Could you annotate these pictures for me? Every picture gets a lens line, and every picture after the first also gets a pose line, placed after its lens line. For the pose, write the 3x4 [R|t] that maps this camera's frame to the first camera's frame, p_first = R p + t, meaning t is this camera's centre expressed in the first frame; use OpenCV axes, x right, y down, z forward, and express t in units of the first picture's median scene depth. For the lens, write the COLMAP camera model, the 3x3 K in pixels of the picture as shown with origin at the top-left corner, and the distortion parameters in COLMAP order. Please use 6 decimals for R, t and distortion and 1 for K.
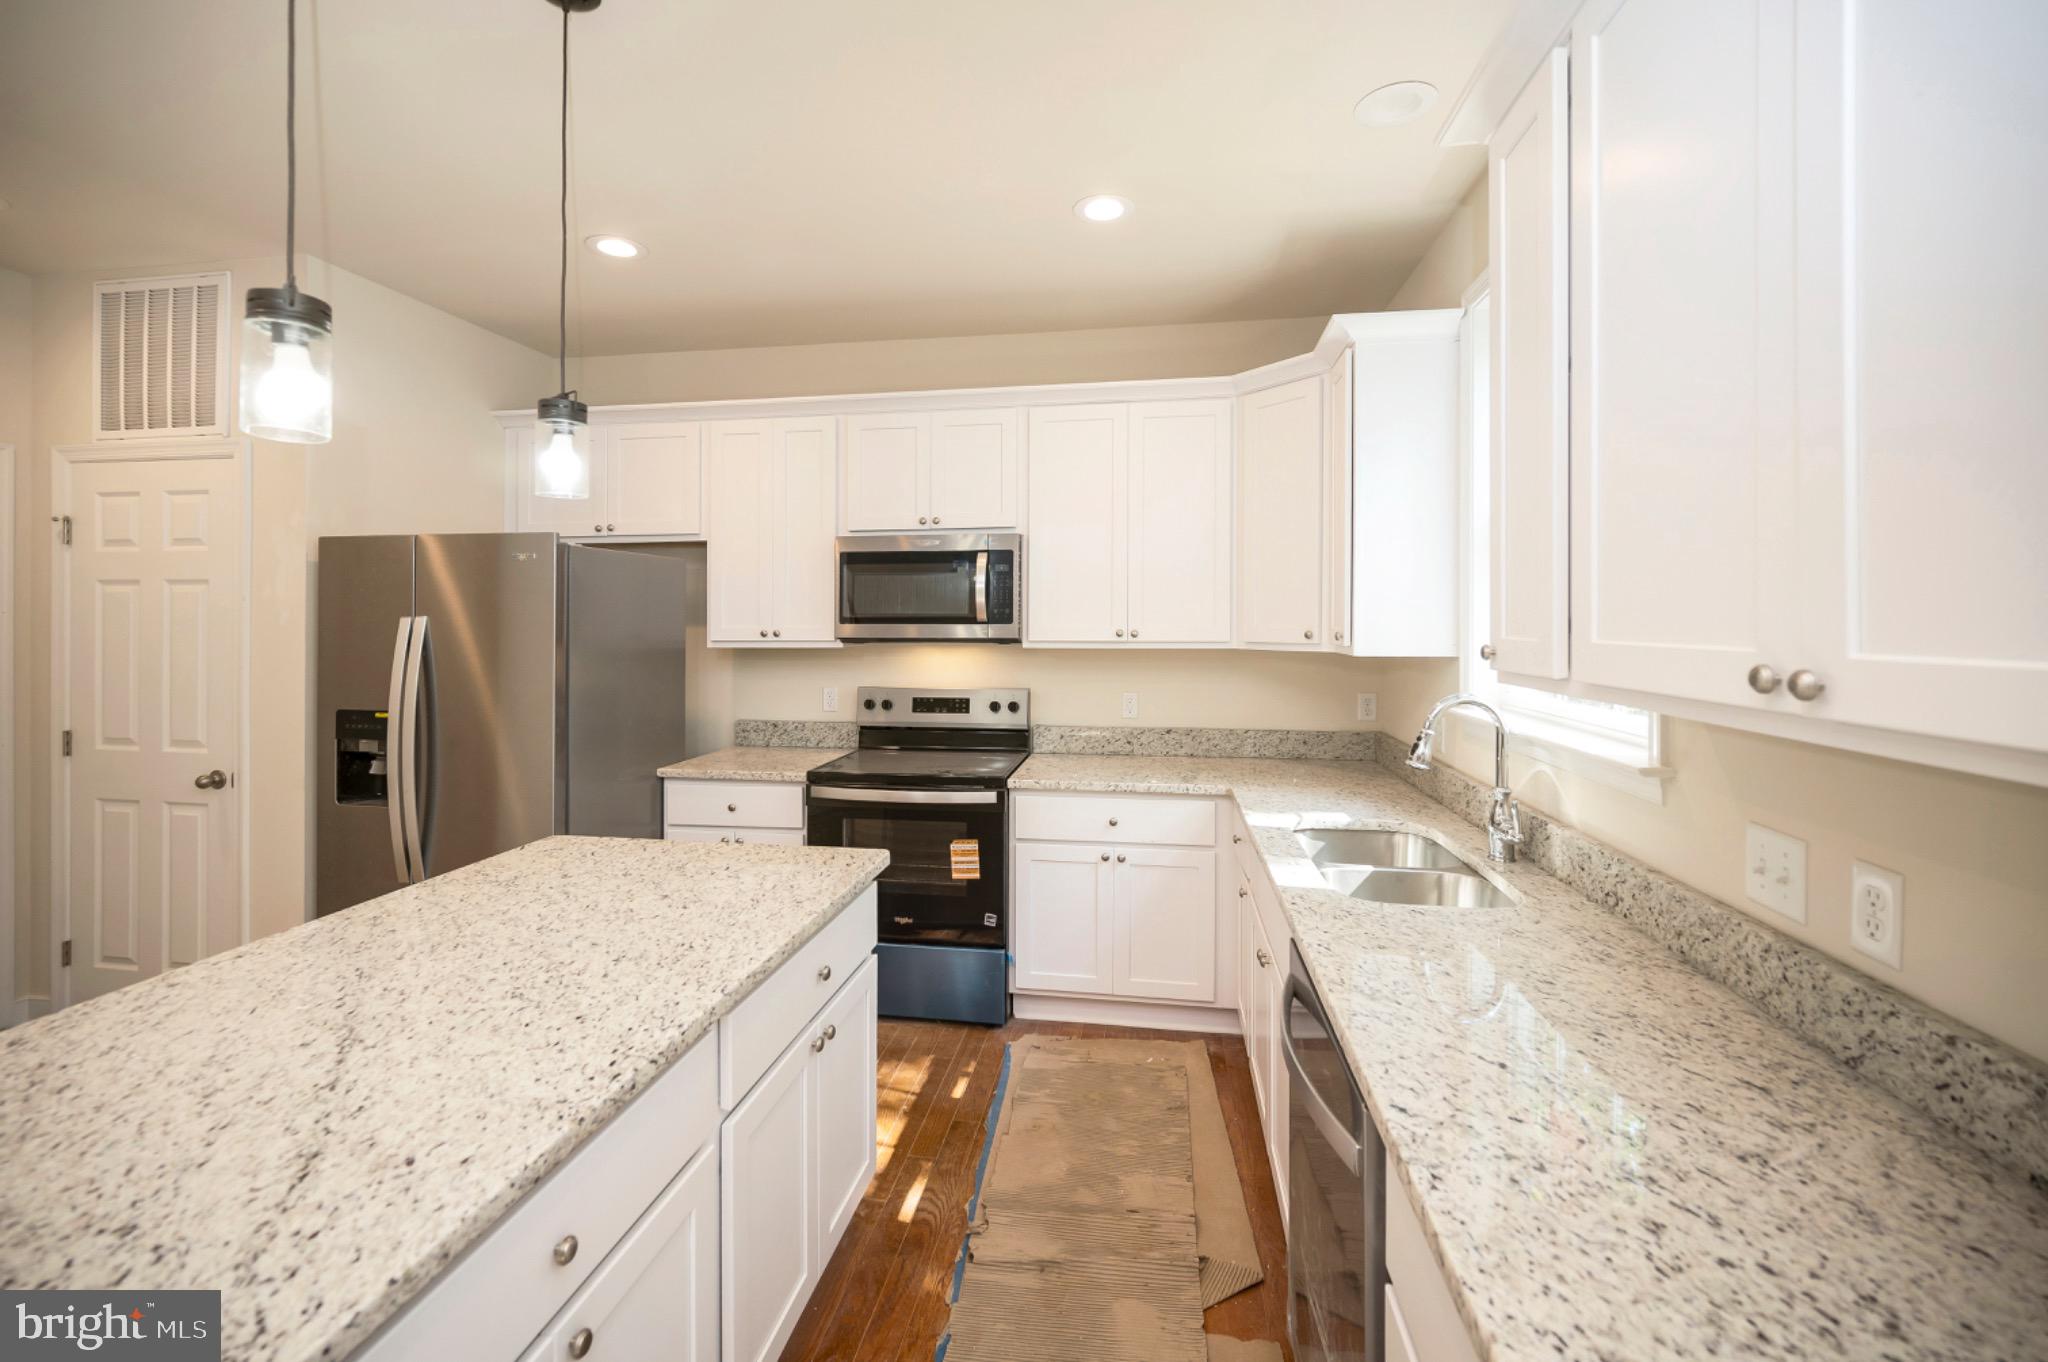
lens RADIAL K [[849.7, 0, 1038.0], [0, 849.7, 620.6], [0, 0, 1]] dist [-0.004215, 0.001737]
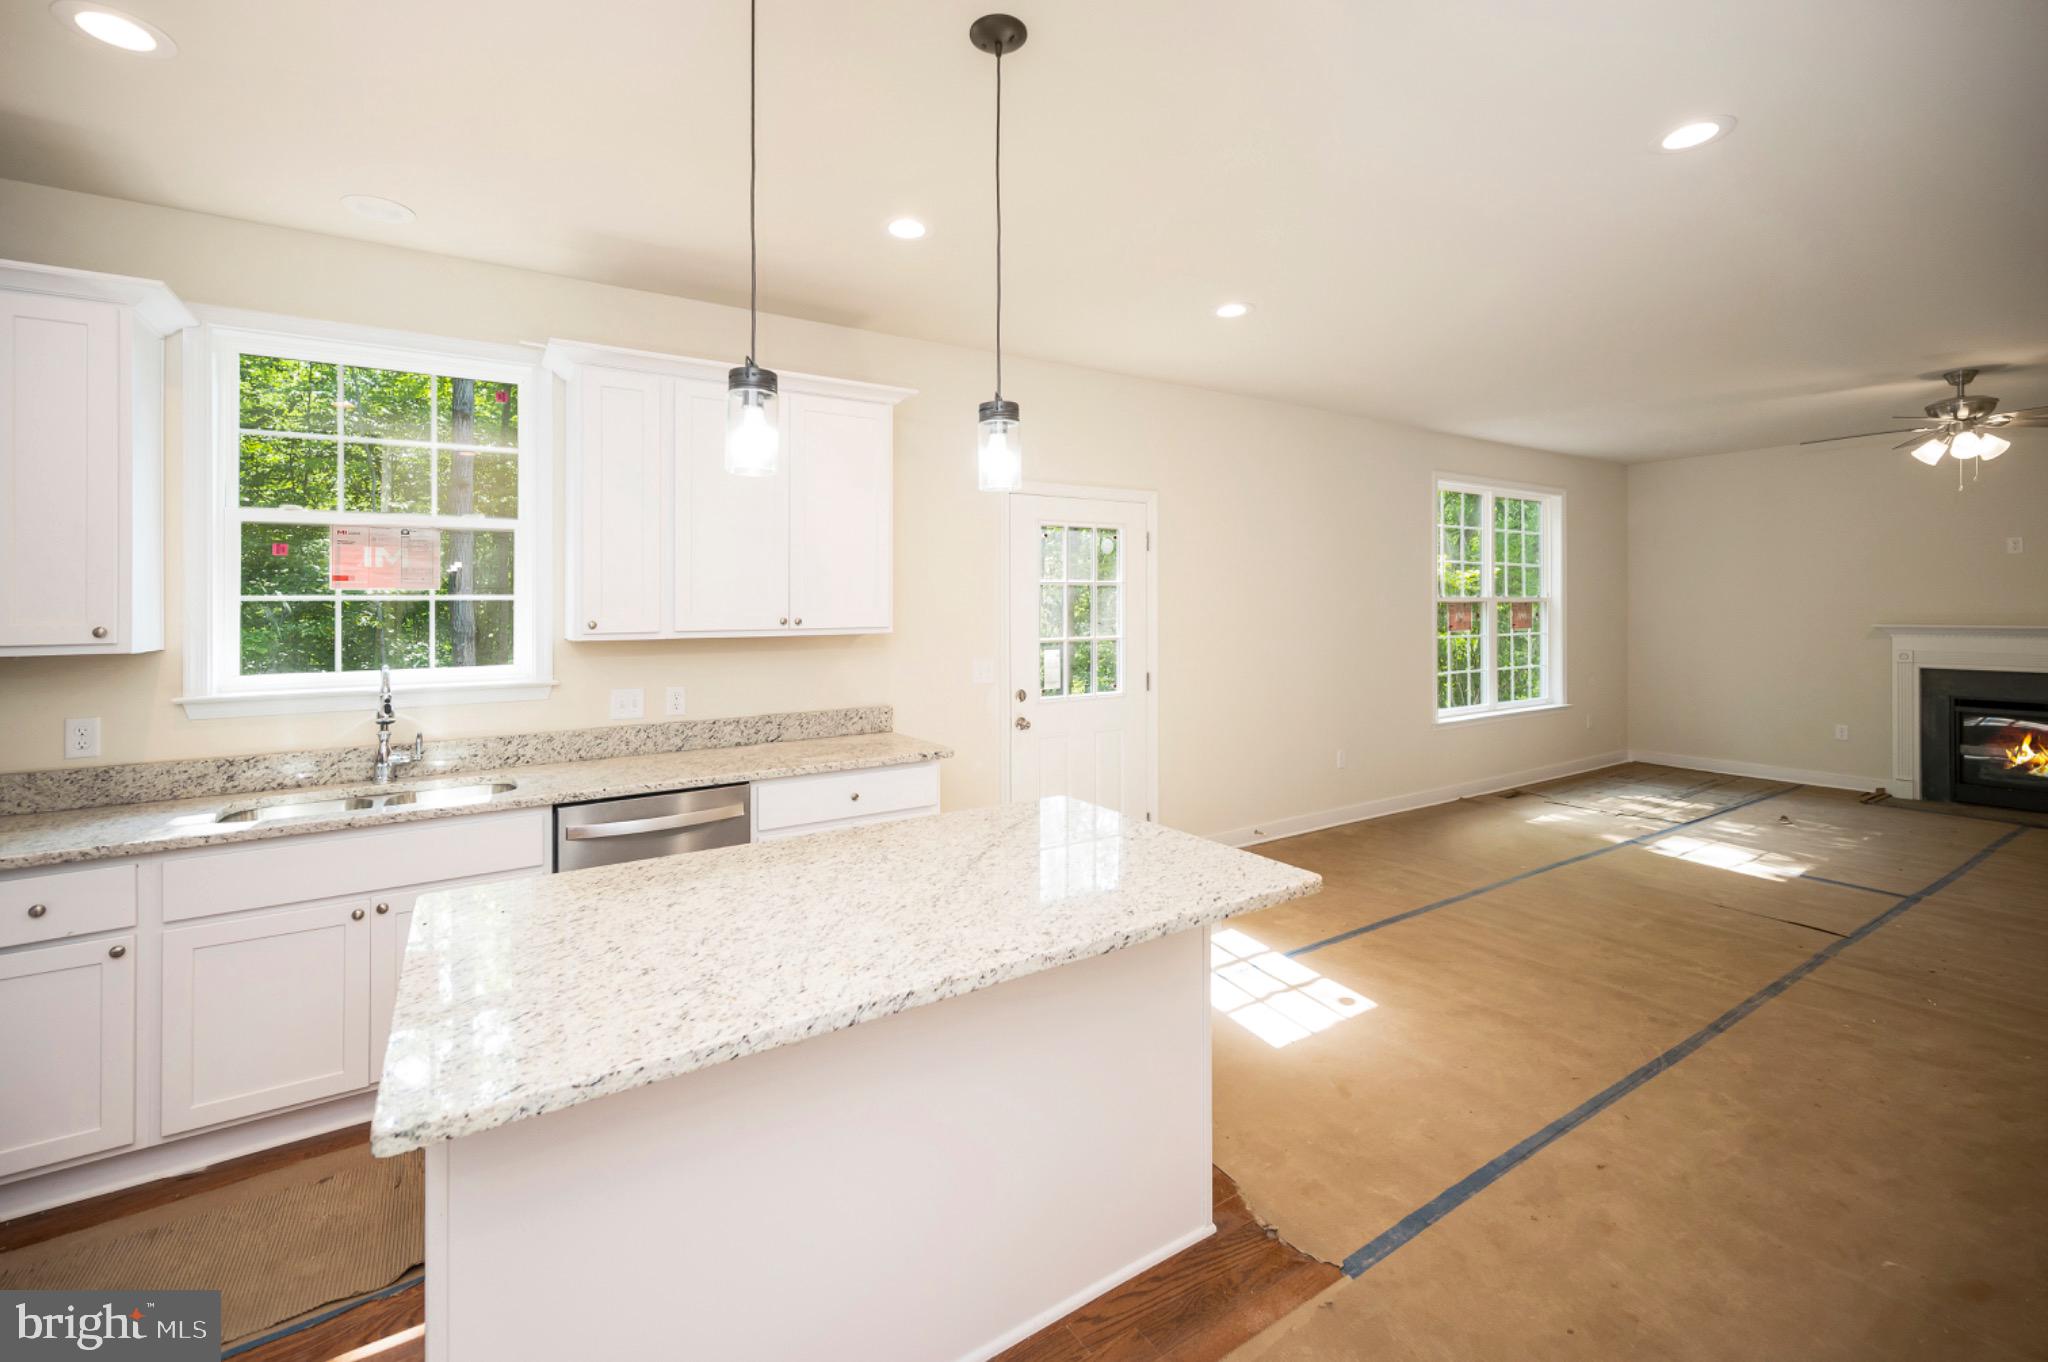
lens RADIAL K [[866.9, 0, 1010.2], [0, 866.9, 612.0], [0, 0, 1]] dist [0.000580, -0.000138]
pose [[-0.655883, 0.005389, 0.754843, -0.801658], [0.013184, 0.999904, 0.004316, 0.005985], [-0.754747, 0.012782, -0.655891, 0.770150]]
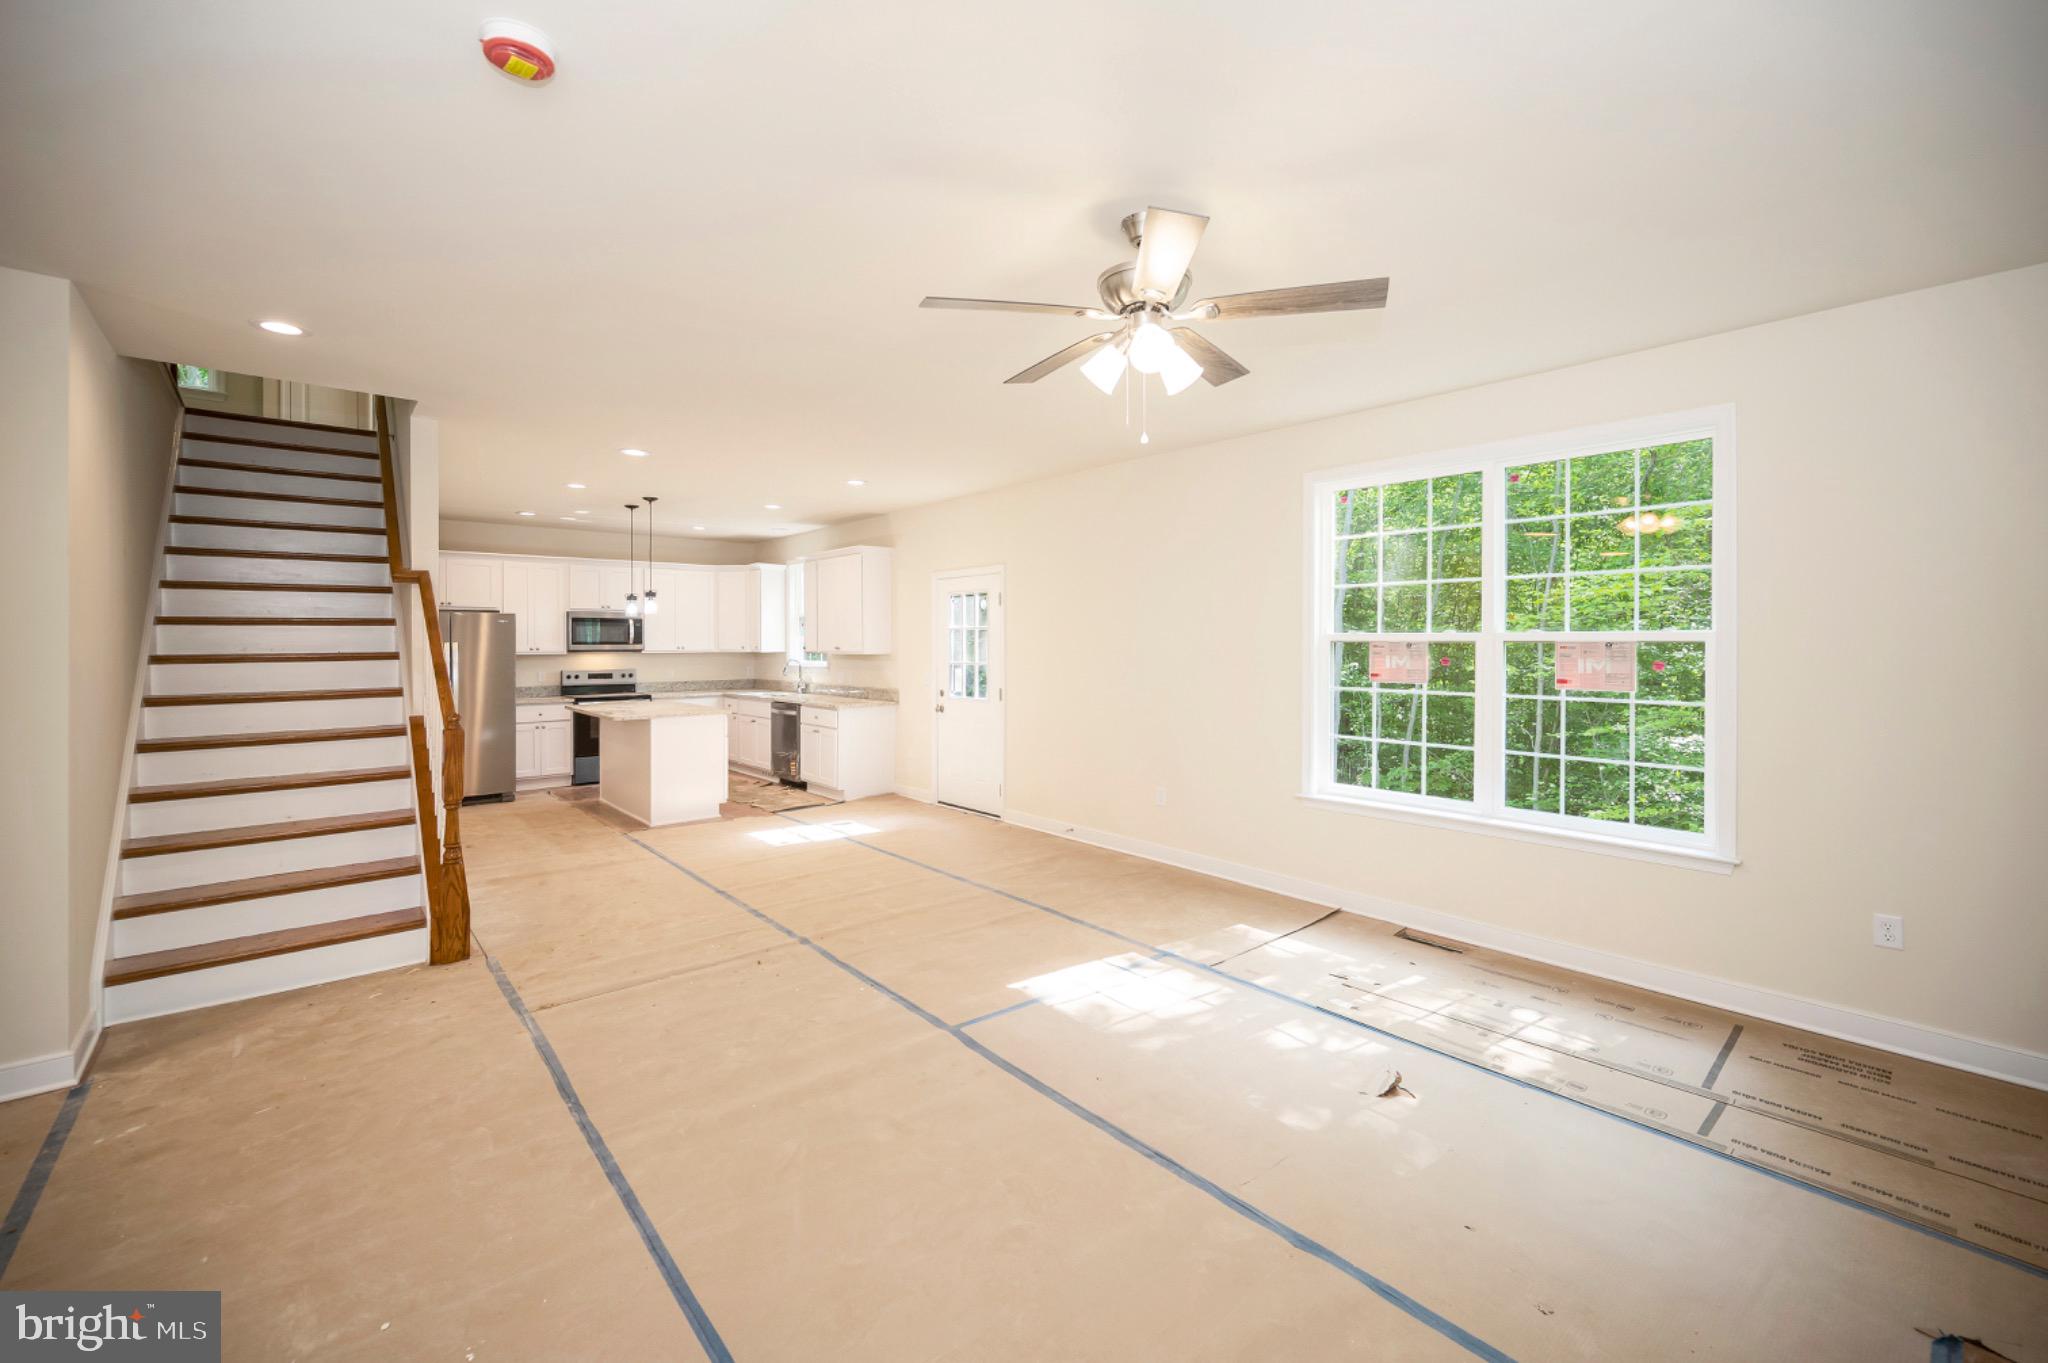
lens RADIAL K [[849.7, 0, 1041.4], [0, 849.7, 634.1], [0, 0, 1]] dist [-0.004215, 0.001737]
pose [[0.646640, 0.002391, 0.762792, -1.449849], [0.005828, 0.999950, -0.008075, -0.000299], [-0.762773, 0.009667, 0.646594, -2.033325]]
